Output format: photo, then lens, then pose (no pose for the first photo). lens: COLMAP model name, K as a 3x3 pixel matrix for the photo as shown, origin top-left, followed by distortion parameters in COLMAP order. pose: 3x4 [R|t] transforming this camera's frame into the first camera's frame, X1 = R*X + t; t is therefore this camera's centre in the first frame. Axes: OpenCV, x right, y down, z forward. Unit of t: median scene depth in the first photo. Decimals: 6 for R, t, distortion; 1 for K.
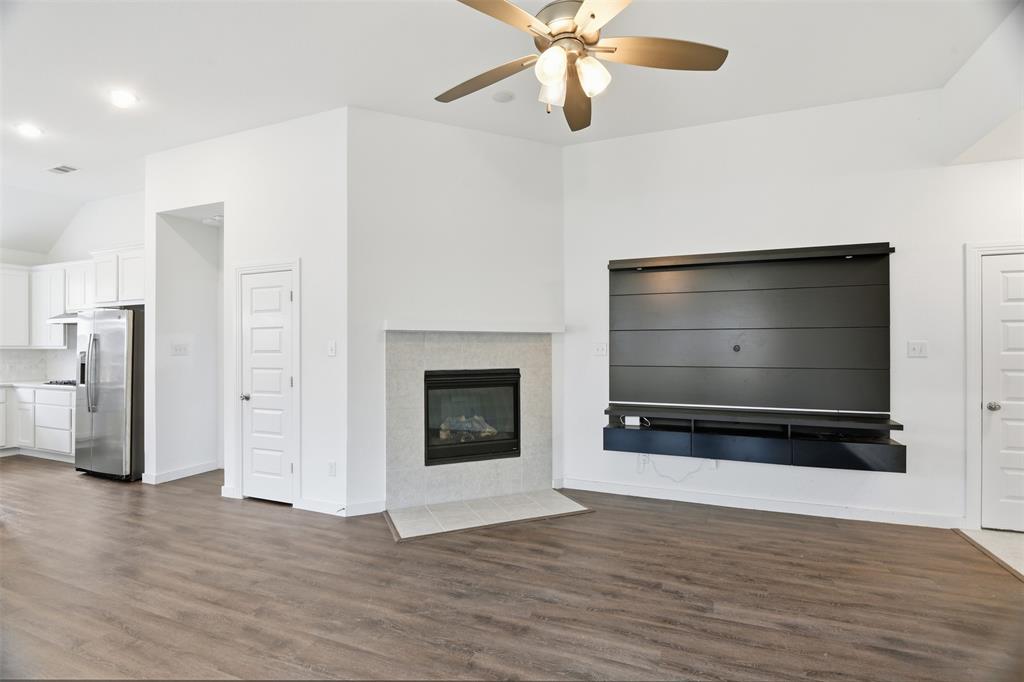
lens RADIAL K [[476.6, 0, 502.7], [0, 476.6, 345.6], [0, 0, 1]] dist [-0.010596, -0.004127]
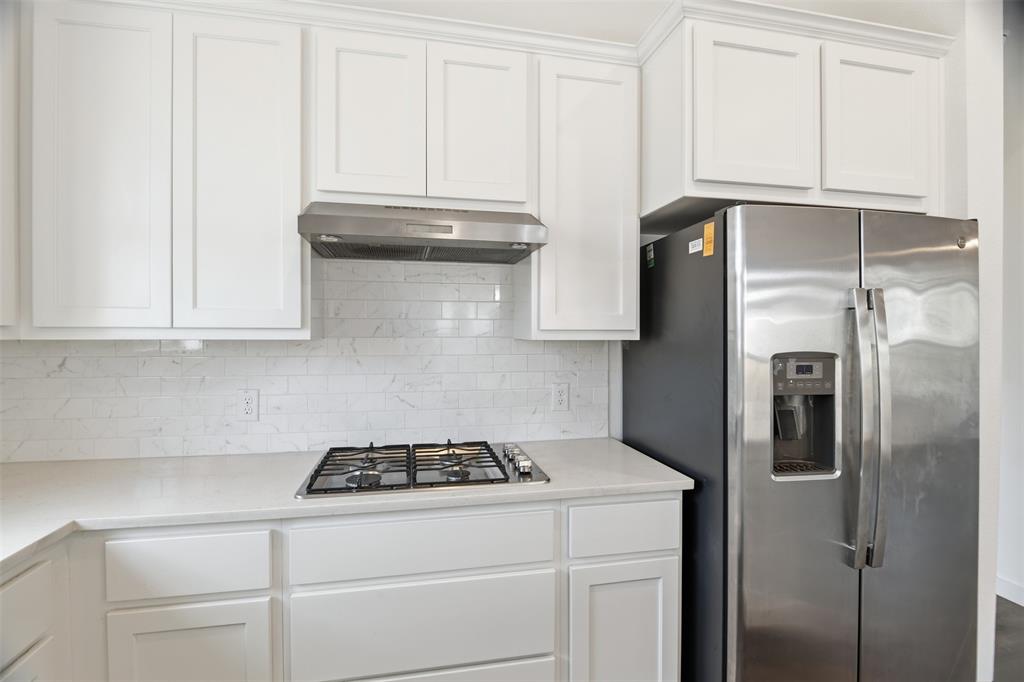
lens RADIAL K [[476.6, 0, 508.0], [0, 476.6, 338.0], [0, 0, 1]] dist [-0.010596, -0.004127]
pose [[0.828744, -0.000441, 0.559628, -1.406694], [-0.009033, 0.999859, 0.014165, 0.002046], [-0.559555, -0.016794, 0.828623, 1.033011]]
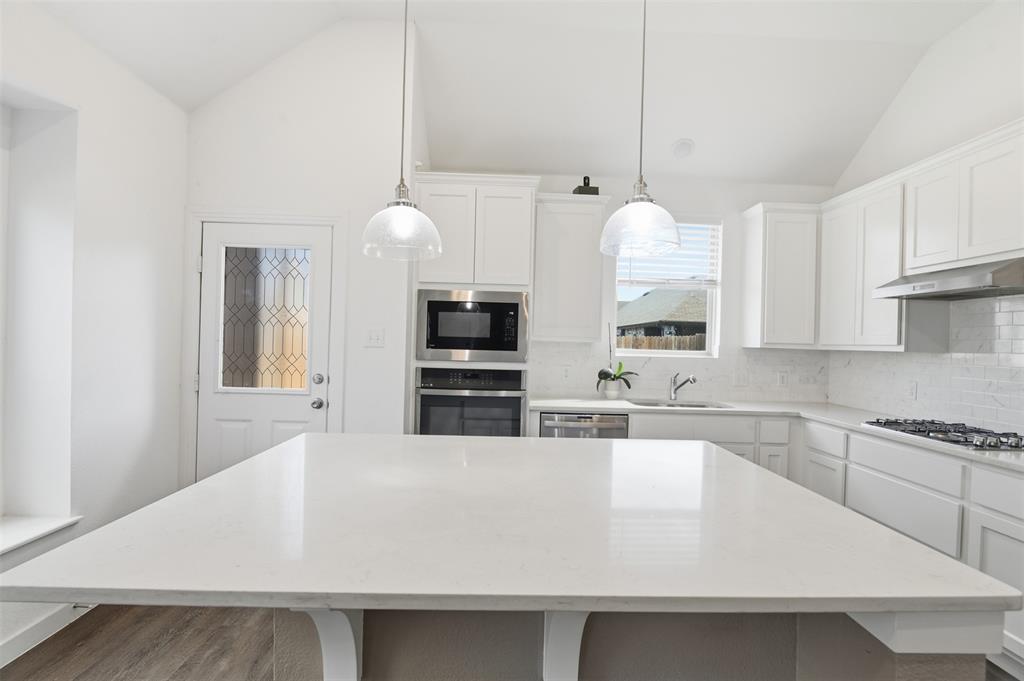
lens RADIAL K [[492.7, 0, 515.5], [0, 492.7, 346.3], [0, 0, 1]] dist [-0.027922, -0.000066]
pose [[0.393648, 0.021286, -0.919015, -0.908237], [-0.021056, 0.999678, 0.014135, 0.004392], [0.919020, 0.013786, 0.393970, 0.647826]]
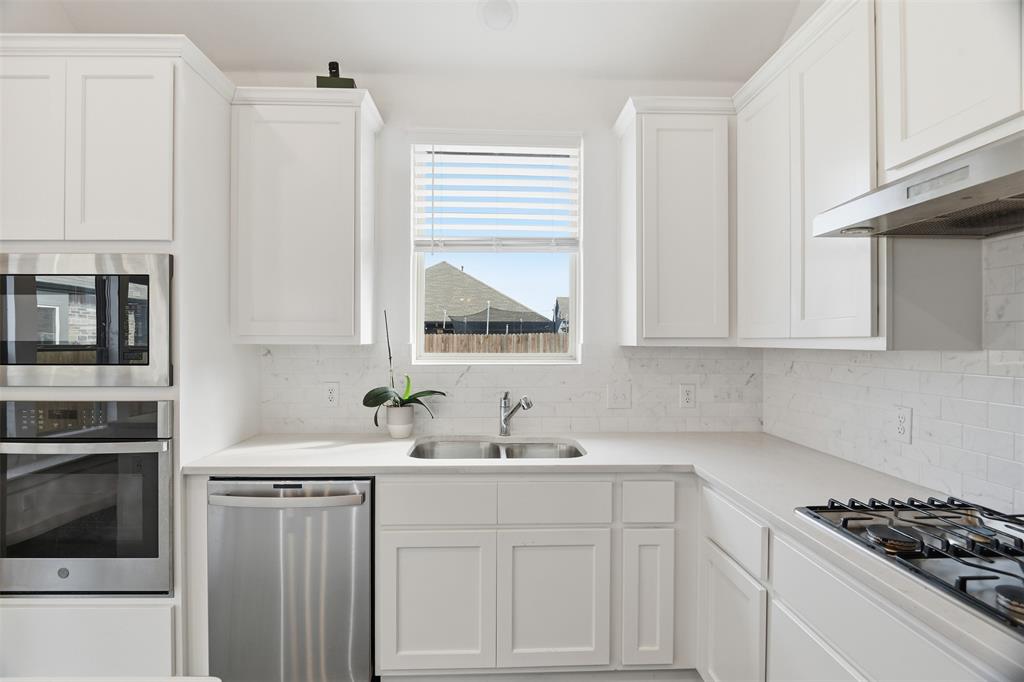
lens RADIAL K [[476.6, 0, 516.0], [0, 476.6, 343.7], [0, 0, 1]] dist [-0.010596, -0.004127]
pose [[0.413020, 0.008340, -0.910684, -1.141884], [0.002521, 0.999944, 0.010301, 0.001590], [0.910719, -0.006550, 0.412975, 1.080224]]
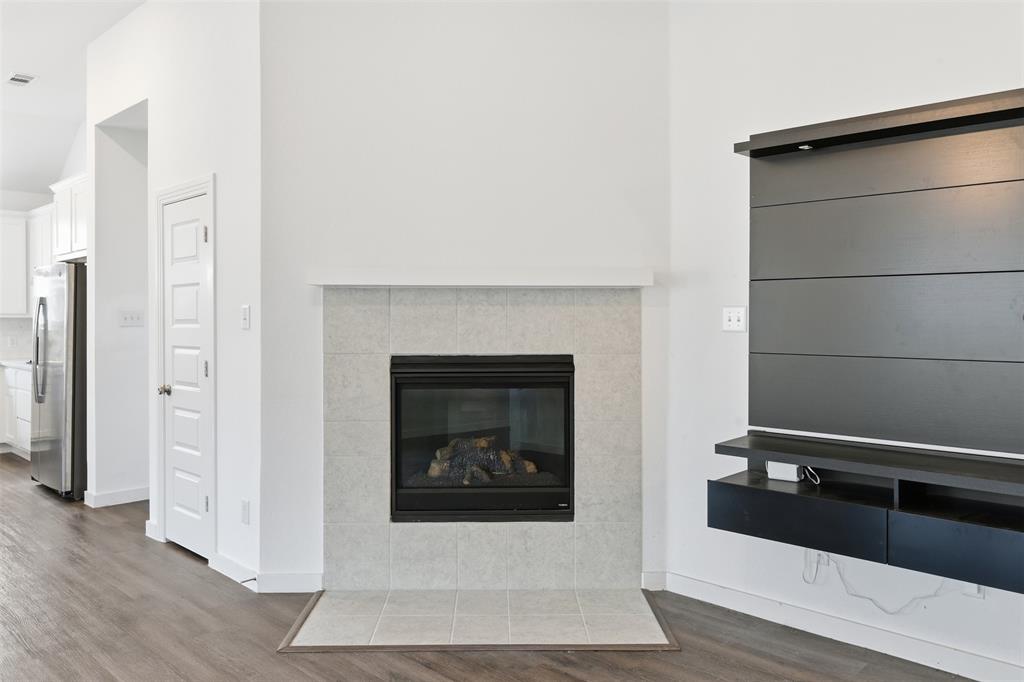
lens RADIAL K [[763.8, 0, 503.4], [0, 763.8, 320.5], [0, 0, 1]] dist [-0.005683, -0.009695]
pose [[0.926427, 0.002684, -0.376465, 0.294605], [0.000186, 0.999971, 0.007585, 0.003491], [0.376474, -0.007097, 0.926400, 0.193095]]
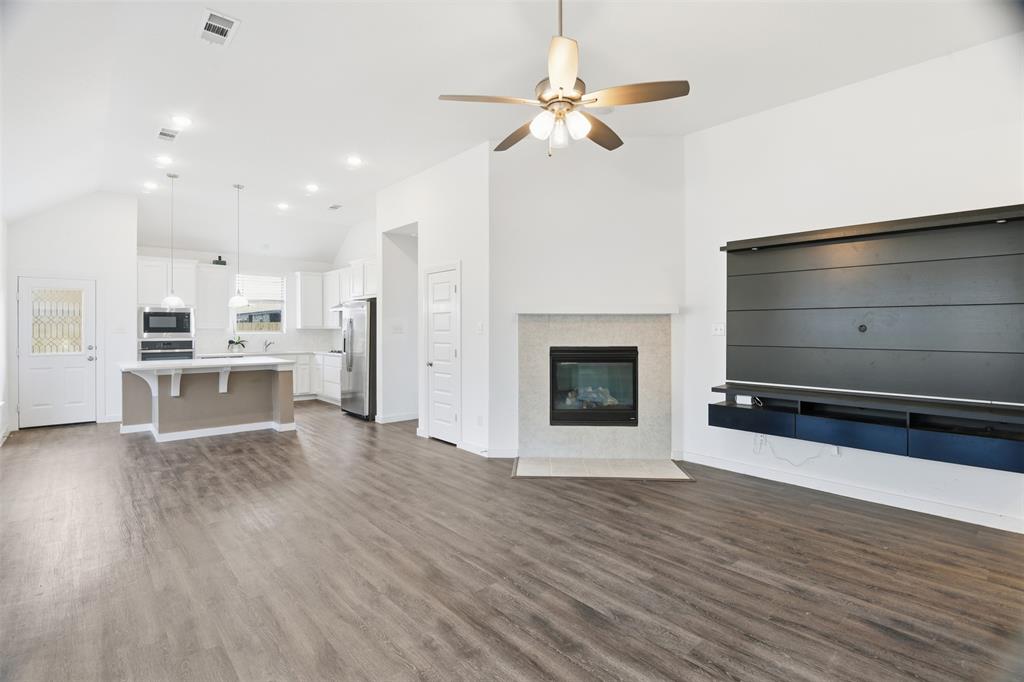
lens RADIAL K [[476.6, 0, 505.2], [0, 476.6, 331.7], [0, 0, 1]] dist [-0.010596, -0.004127]
pose [[0.894938, 0.003695, -0.446176, 0.263277], [0.001813, 0.999927, 0.011916, -0.000158], [0.446188, -0.011473, 0.894866, -0.127931]]
